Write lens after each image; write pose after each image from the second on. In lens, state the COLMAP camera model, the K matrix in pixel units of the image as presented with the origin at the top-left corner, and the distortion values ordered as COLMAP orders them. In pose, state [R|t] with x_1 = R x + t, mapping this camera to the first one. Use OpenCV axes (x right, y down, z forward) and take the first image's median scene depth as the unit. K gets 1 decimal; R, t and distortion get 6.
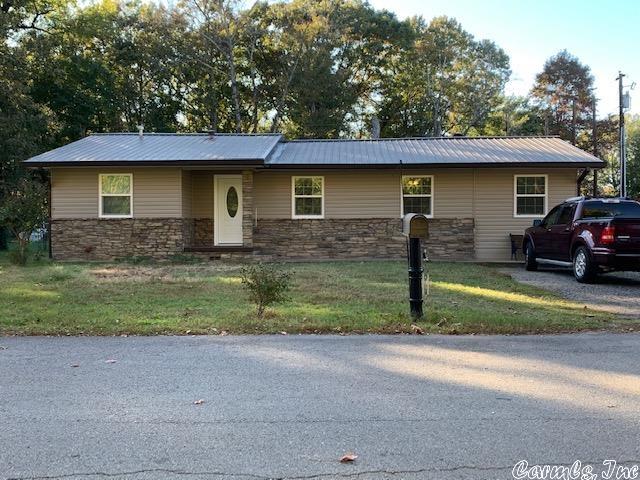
lens RADIAL K [[635.5, 0, 320.0], [0, 635.5, 240.0], [0, 0, 1]] dist [0.046900, -0.015063]
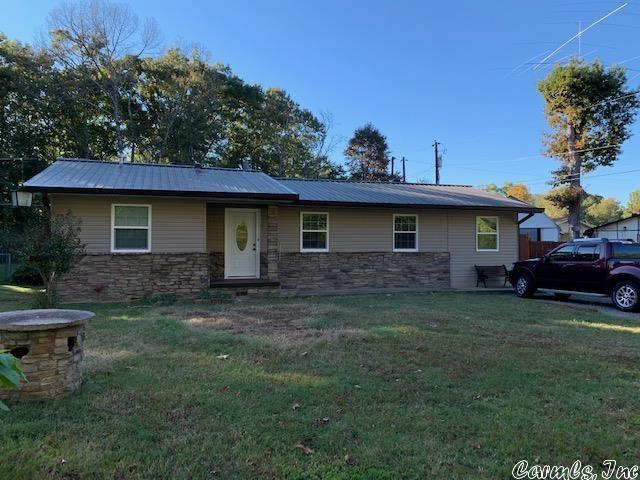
lens RADIAL K [[491.9, 0, 320.0], [0, 491.9, 240.0], [0, 0, 1]] dist [0.091352, -0.098965]
pose [[0.936369, 0.007522, 0.350937, -0.299573], [0.006751, 0.999200, -0.039430, -0.021603], [-0.350953, 0.039290, 0.935568, 0.232764]]
